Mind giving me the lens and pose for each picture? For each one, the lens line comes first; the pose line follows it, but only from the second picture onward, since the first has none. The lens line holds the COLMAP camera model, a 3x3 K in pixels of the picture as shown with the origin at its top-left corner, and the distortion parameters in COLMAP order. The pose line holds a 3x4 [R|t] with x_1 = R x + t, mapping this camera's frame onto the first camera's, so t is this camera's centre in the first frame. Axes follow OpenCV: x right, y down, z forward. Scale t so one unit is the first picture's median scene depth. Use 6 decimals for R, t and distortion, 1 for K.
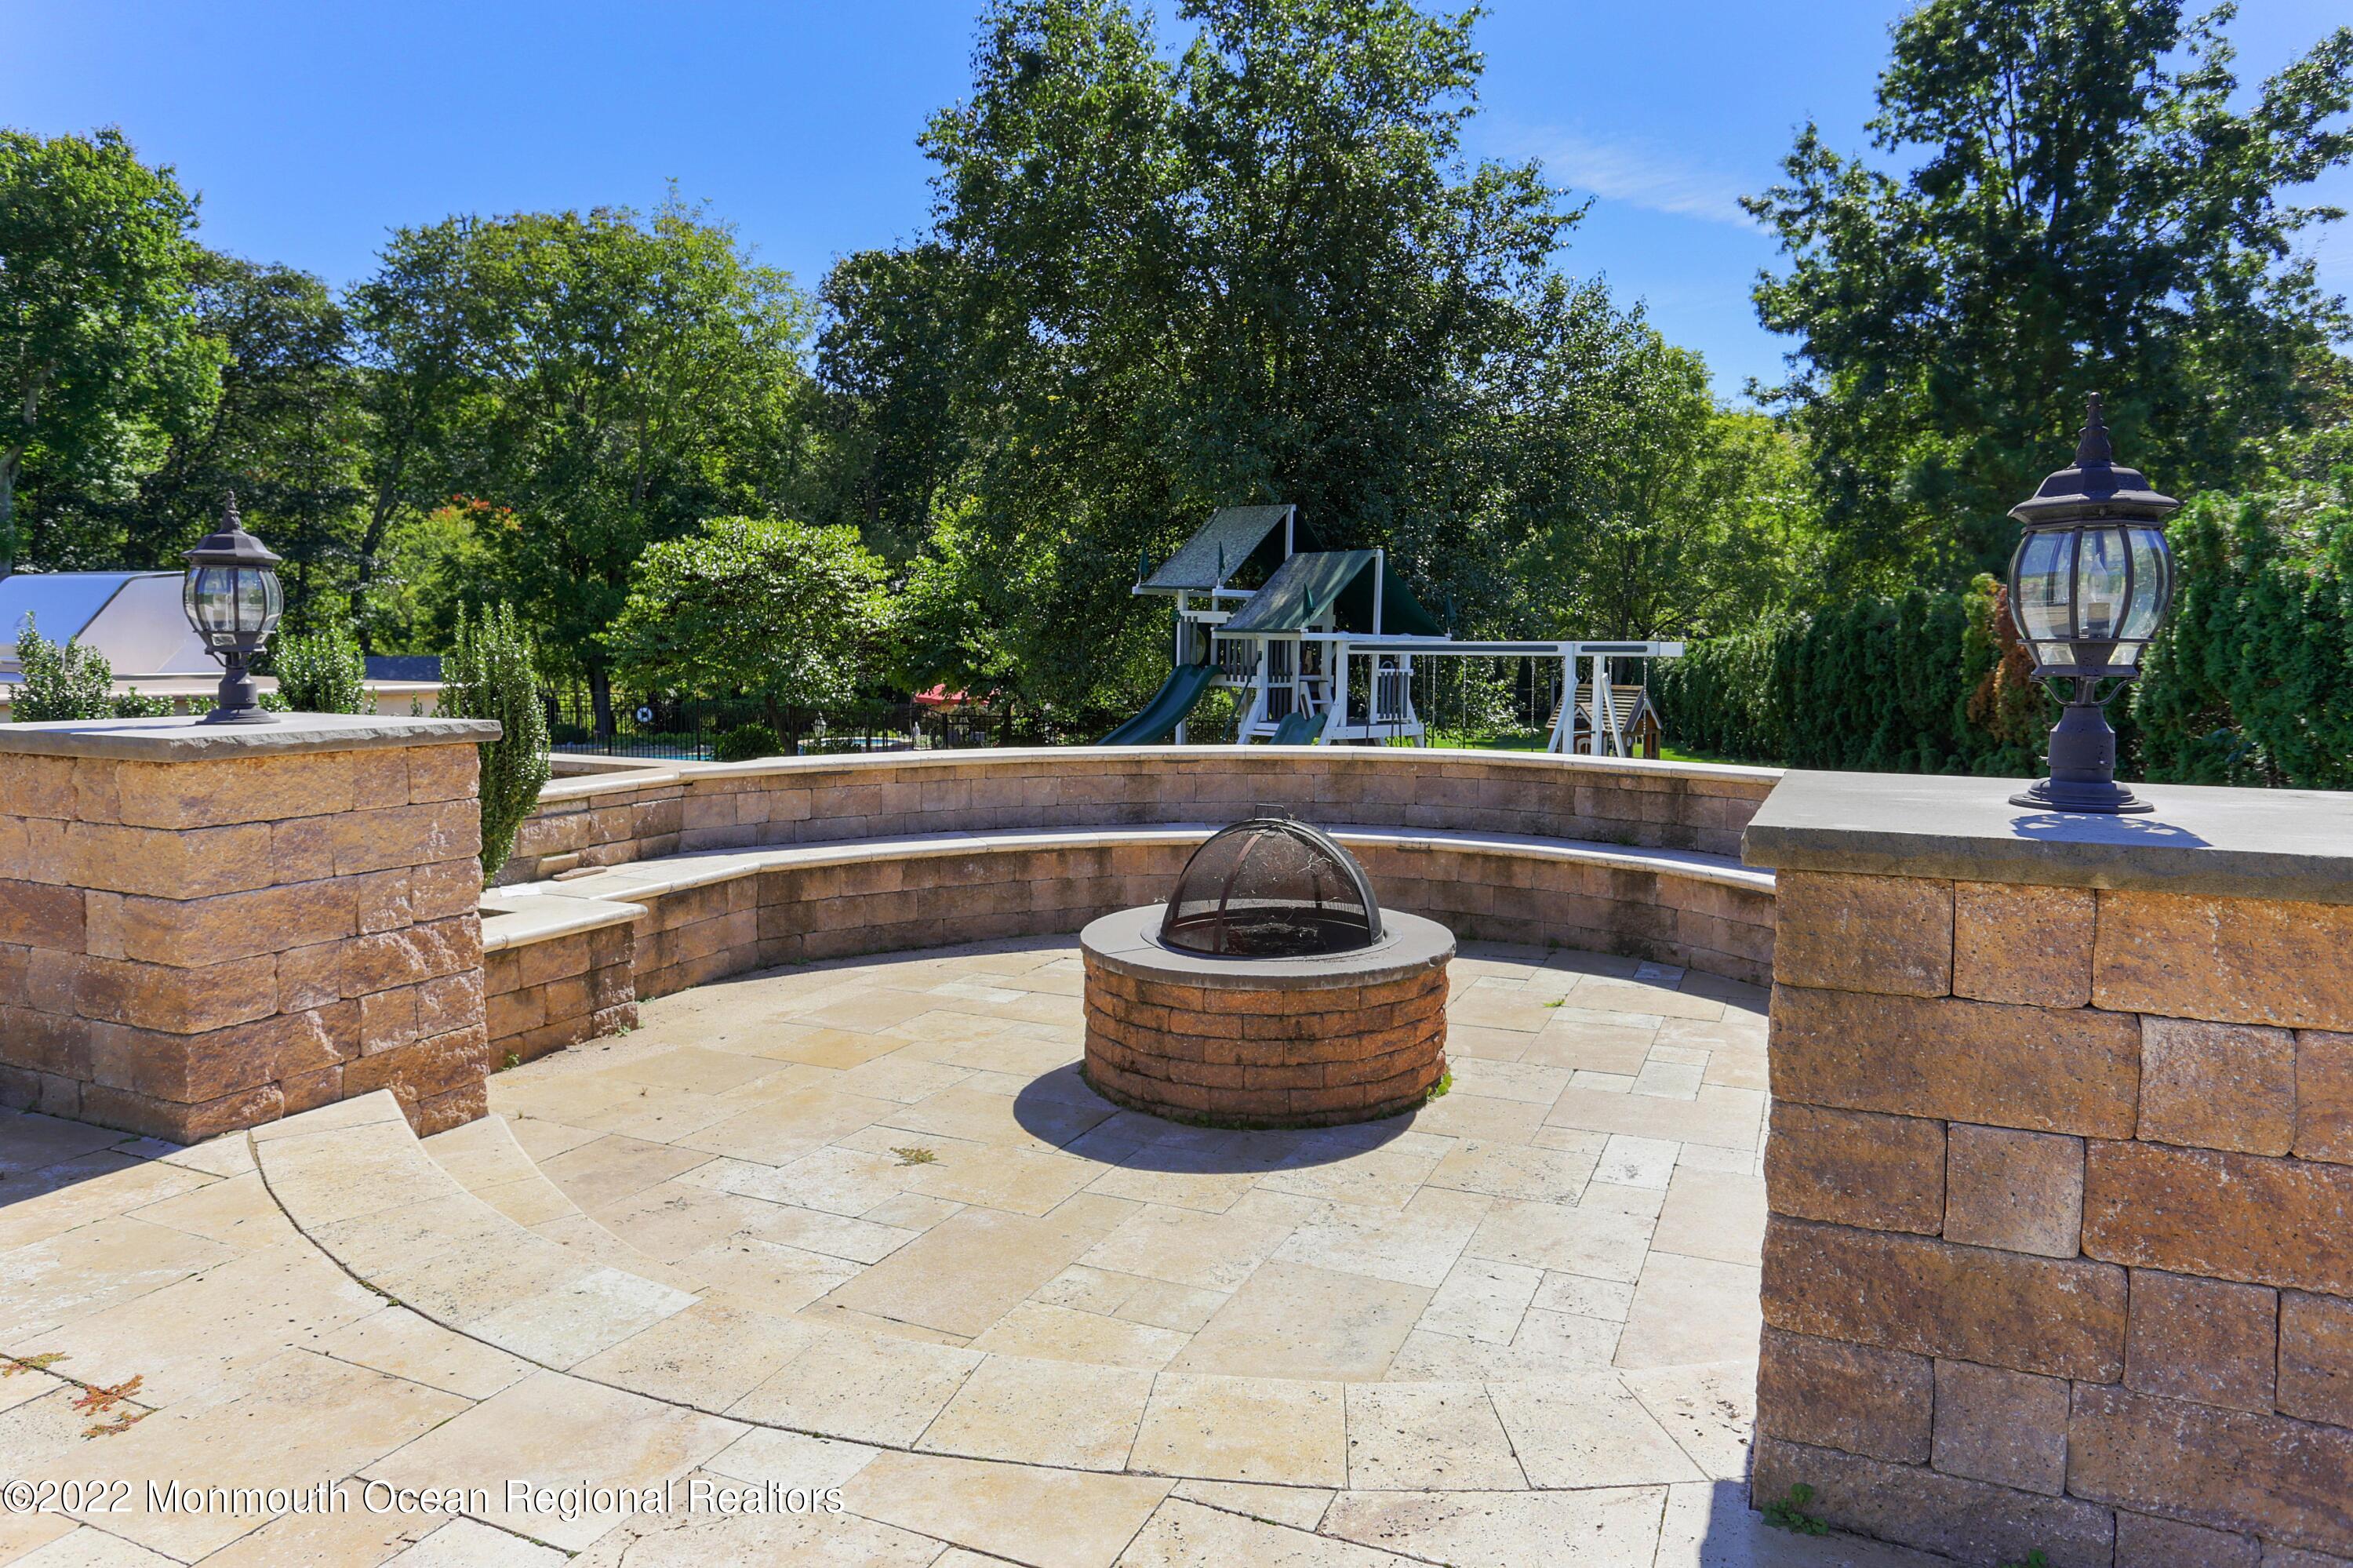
lens RADIAL K [[1536.1, 0, 1260.5], [0, 1536.1, 772.8], [0, 0, 1]] dist [-0.034390, 0.038887]
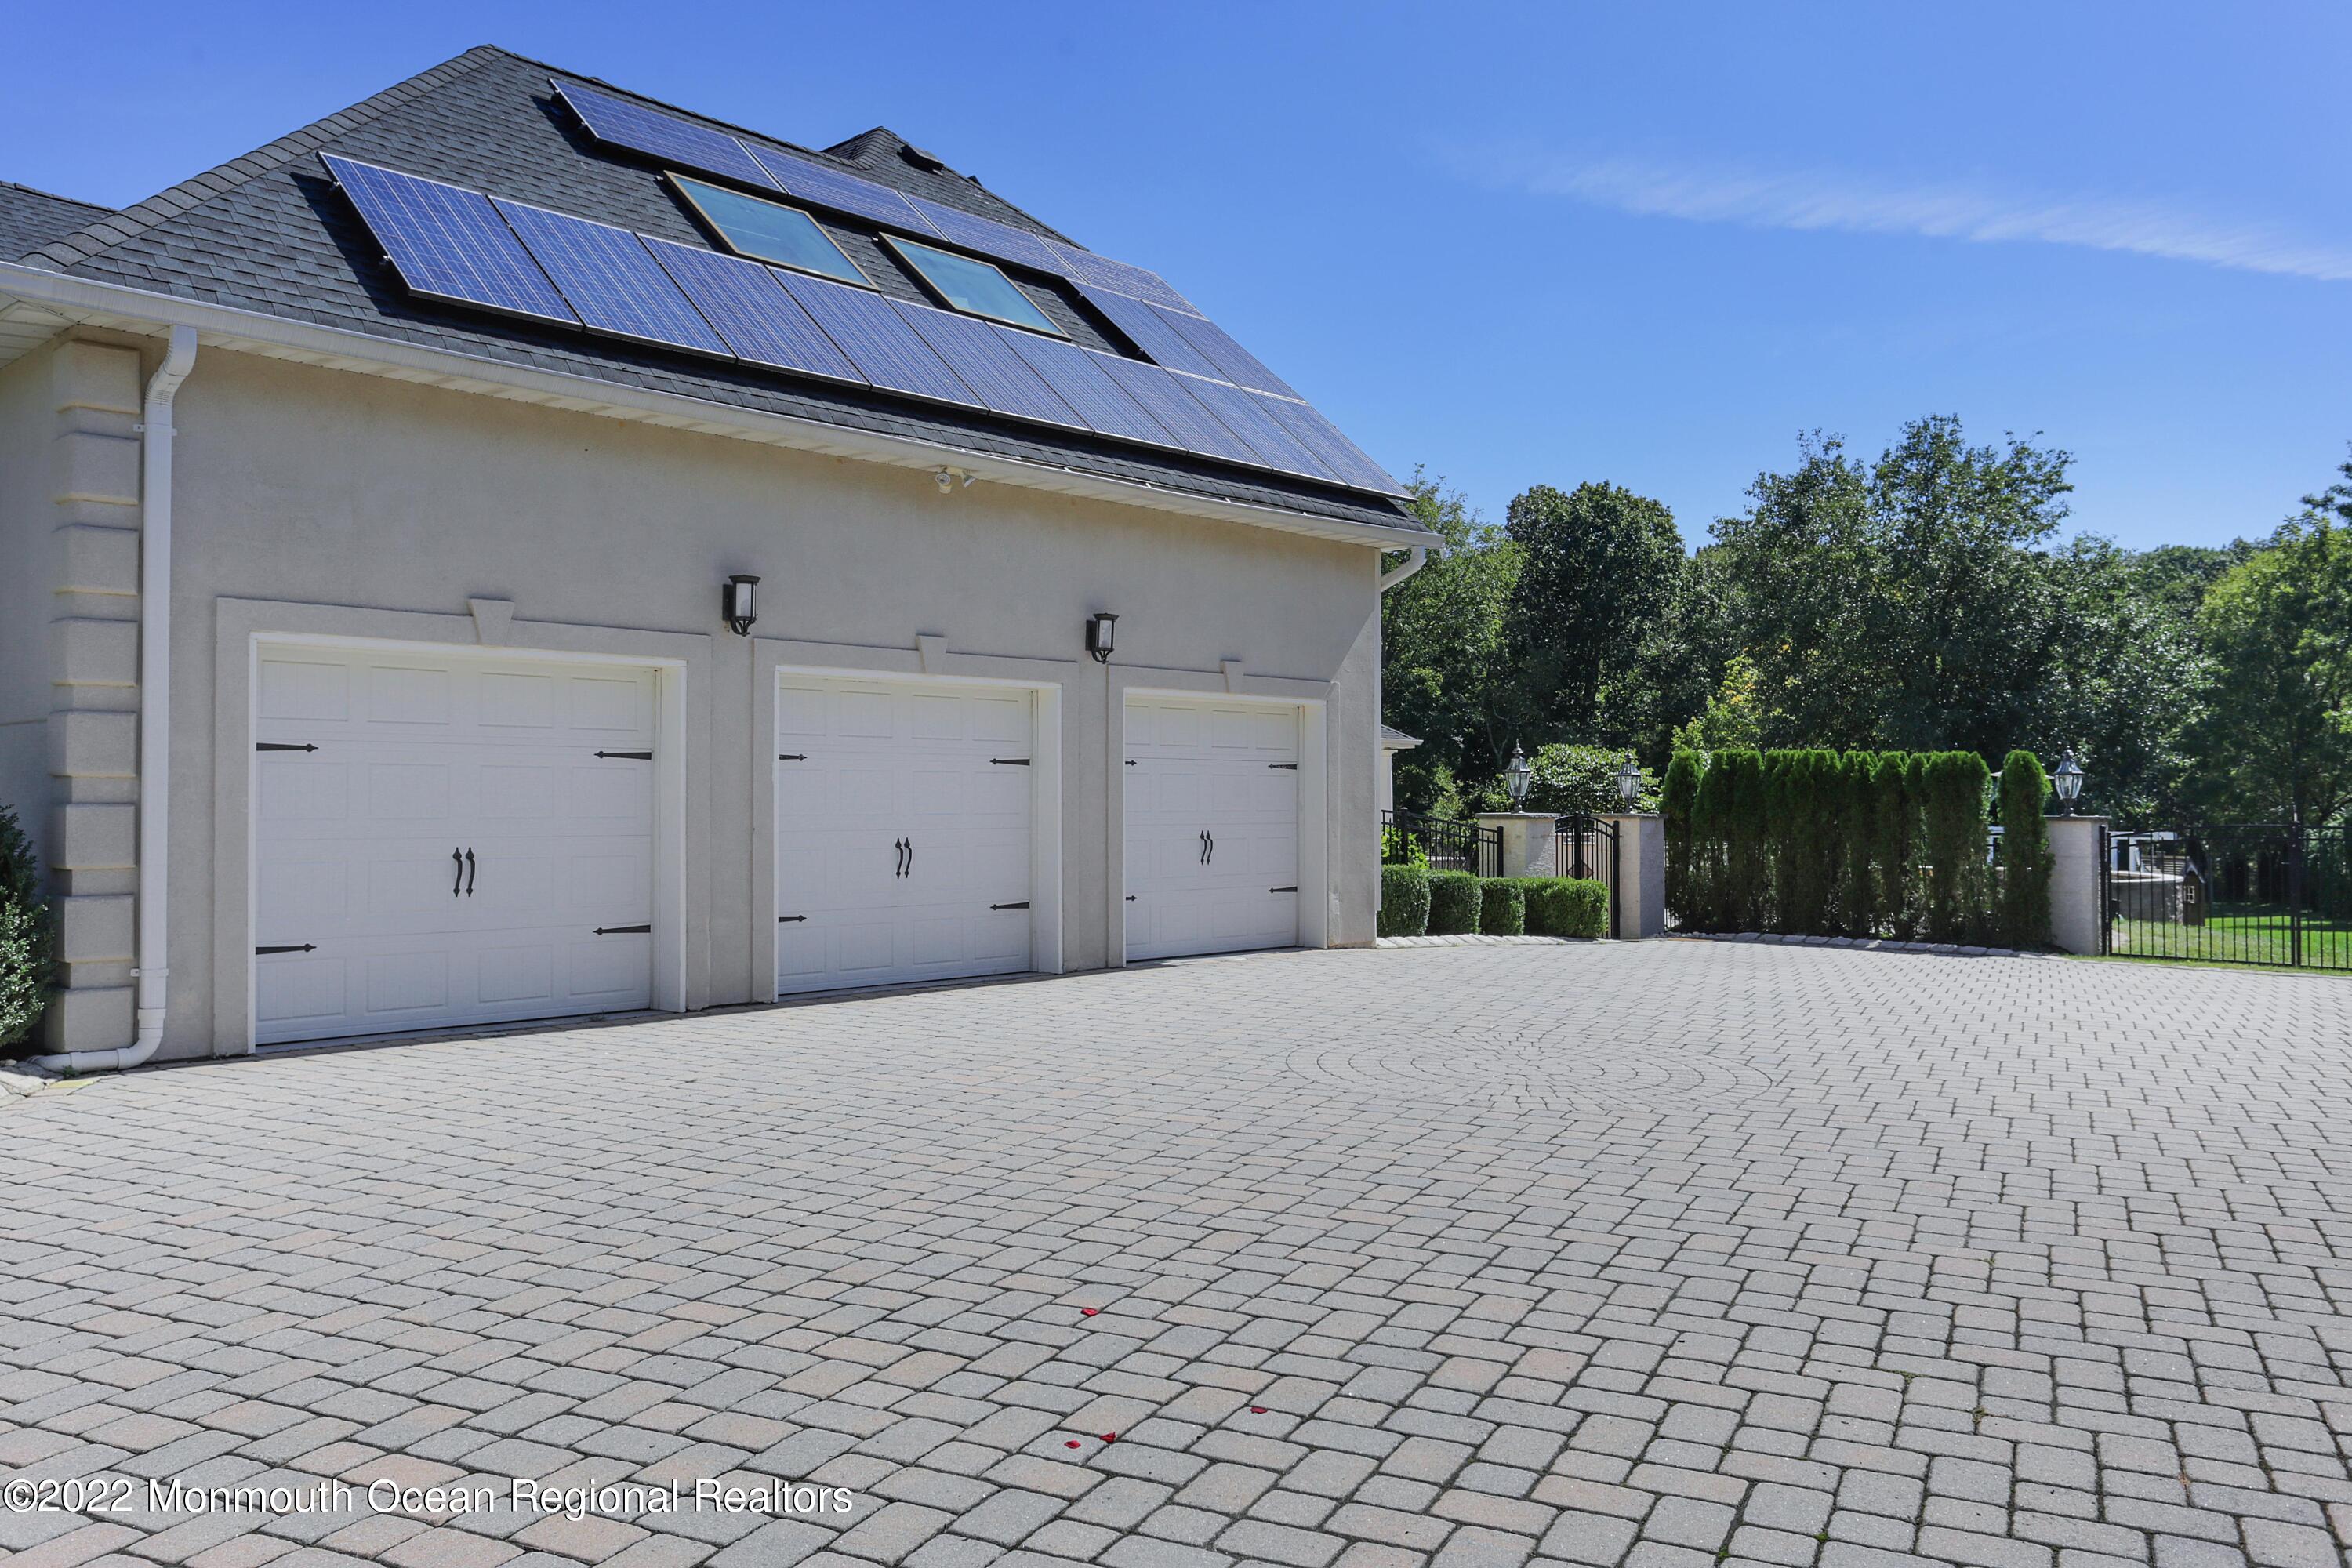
lens RADIAL K [[1941.3, 0, 1176.0], [0, 1941.3, 784.0], [0, 0, 1]] dist [-0.000095, -0.004445]
pose [[0.942040, -0.003928, -0.335477, -0.048822], [-0.029565, 0.995069, -0.094672, 0.064362], [0.334195, 0.099103, 0.937279, -0.897699]]
